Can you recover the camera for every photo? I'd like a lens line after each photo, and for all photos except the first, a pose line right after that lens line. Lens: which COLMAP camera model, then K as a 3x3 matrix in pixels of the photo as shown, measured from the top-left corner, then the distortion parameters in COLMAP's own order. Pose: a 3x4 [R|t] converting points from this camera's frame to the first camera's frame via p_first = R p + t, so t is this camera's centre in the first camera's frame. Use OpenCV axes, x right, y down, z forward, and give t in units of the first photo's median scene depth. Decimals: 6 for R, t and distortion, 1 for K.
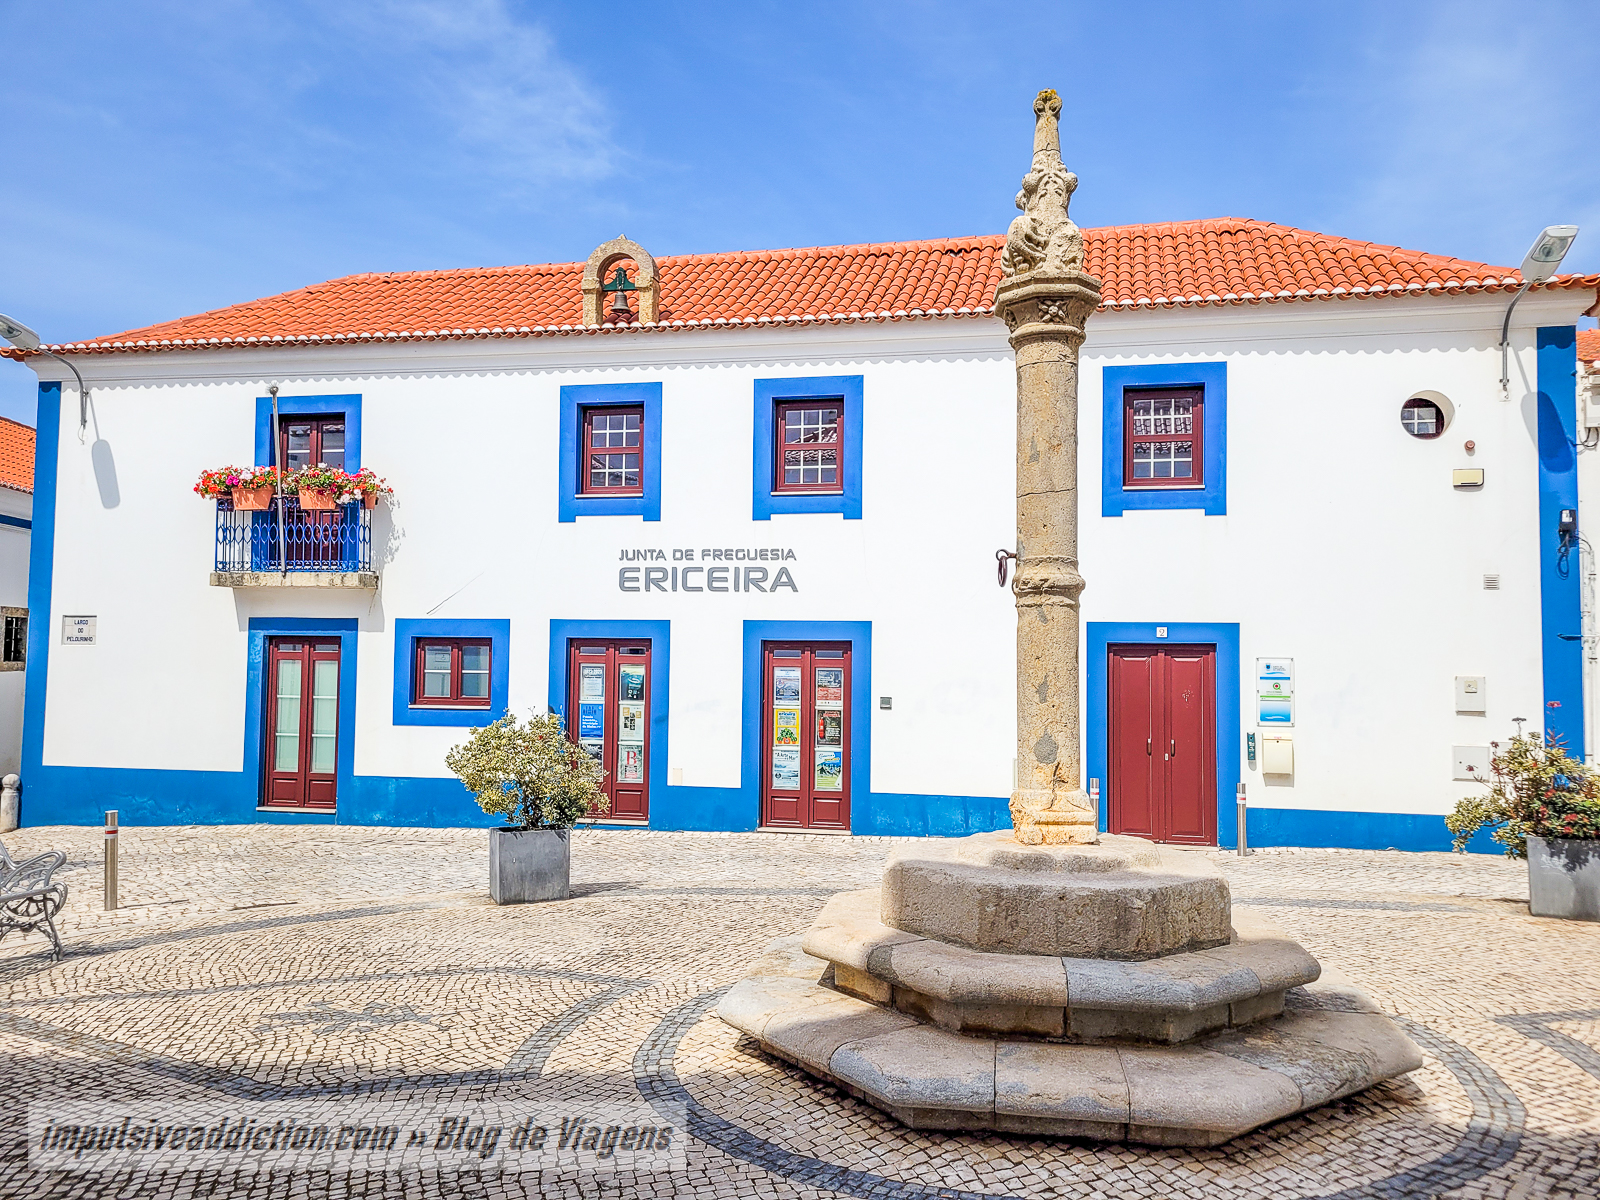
lens RADIAL K [[1230.5, 0, 840.7], [0, 1230.5, 601.0], [0, 0, 1]] dist [0.060200, -0.051284]
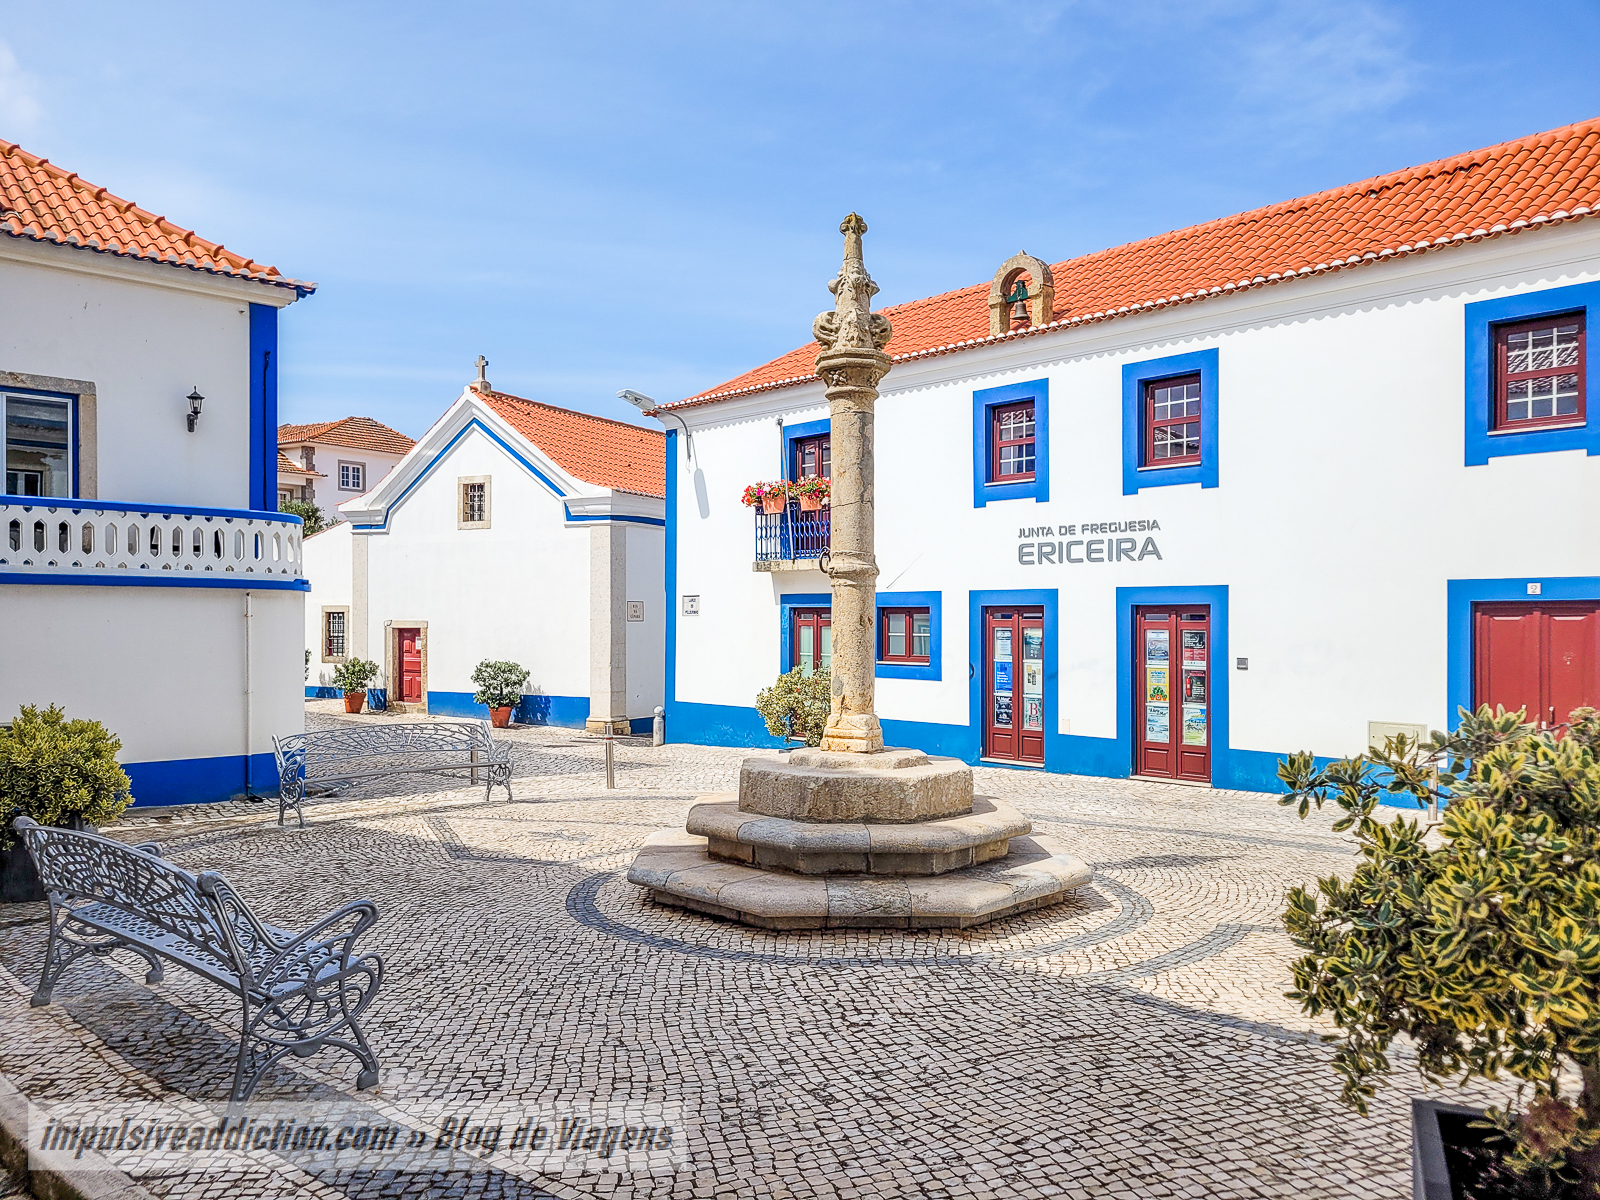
lens RADIAL K [[1229.8, 0, 795.4], [0, 1229.8, 618.0], [0, 0, 1]] dist [0.063548, -0.054994]
pose [[0.811743, -0.011401, -0.583903, 0.326056], [0.035793, 0.998901, 0.030254, -0.000533], [0.582917, -0.045458, 0.811259, -0.060844]]
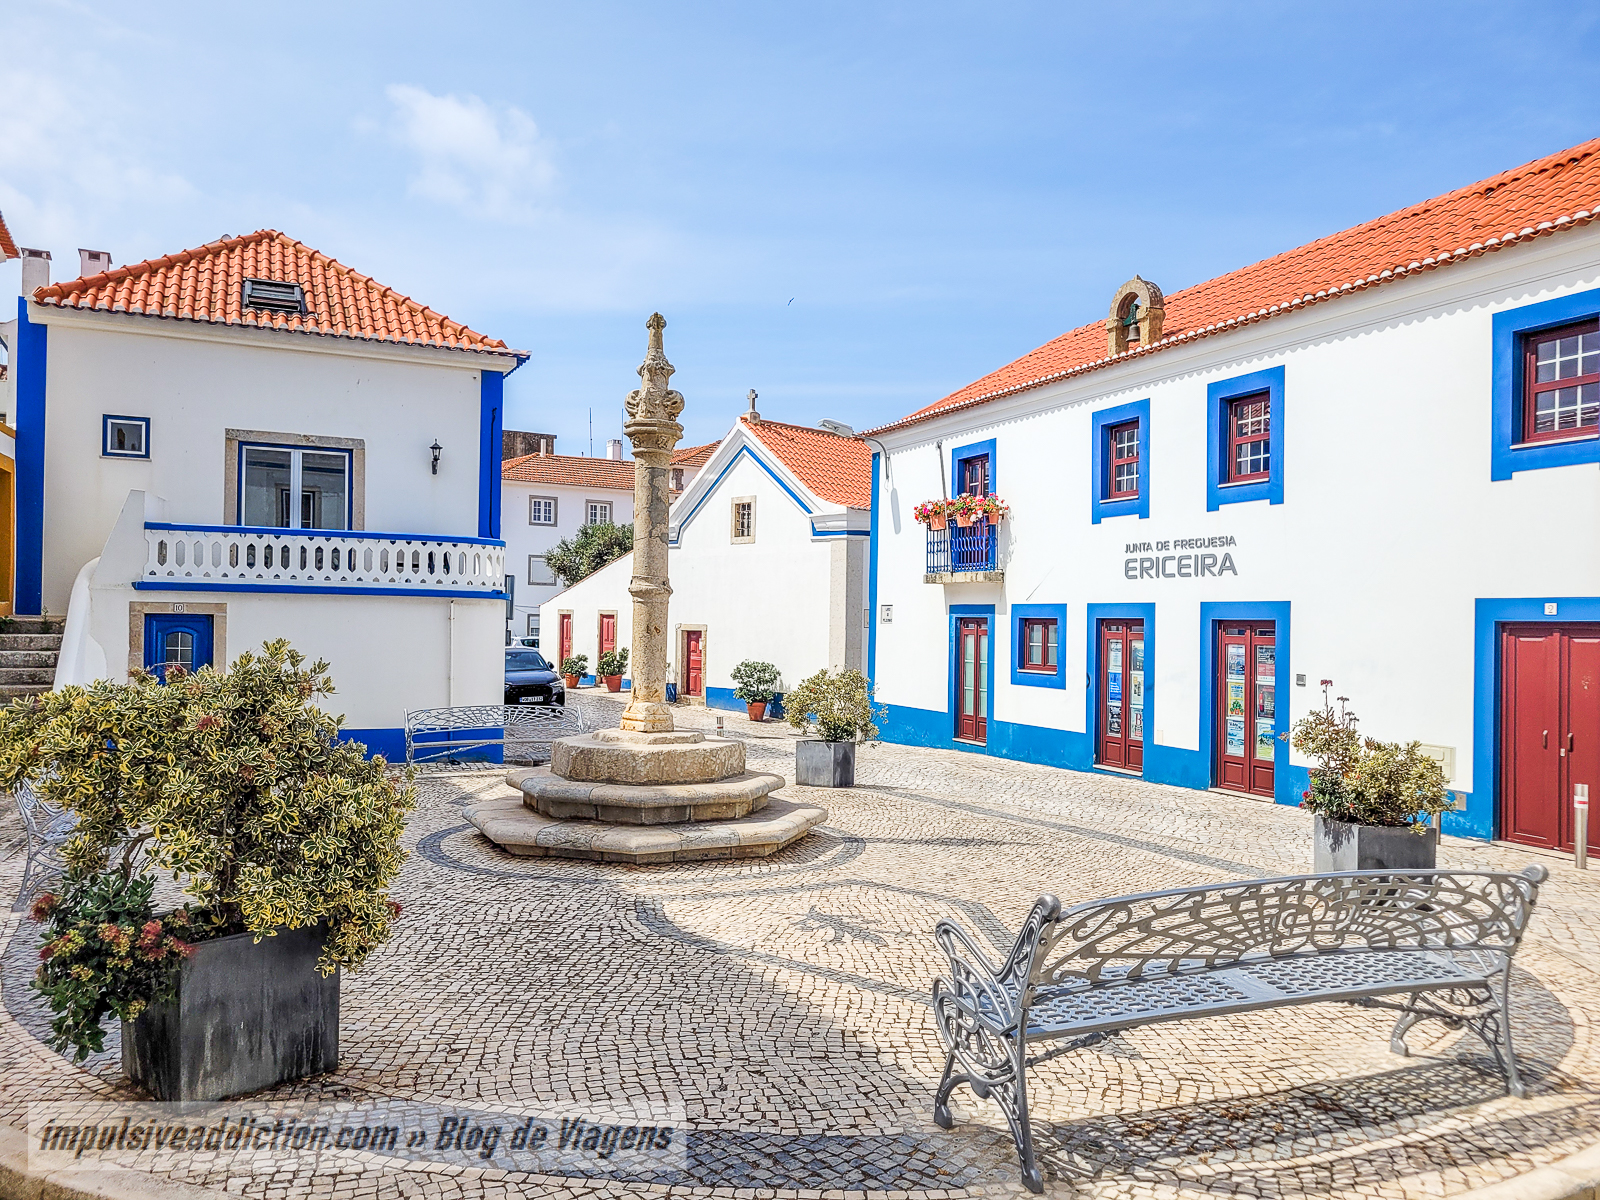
lens RADIAL K [[1229.8, 0, 795.4], [0, 1229.8, 618.0], [0, 0, 1]] dist [0.063548, -0.054994]
pose [[0.571669, -0.004599, -0.820471, 0.622818], [0.028683, 0.999485, 0.014383, 0.003369], [0.819983, -0.031756, 0.571507, 0.053772]]
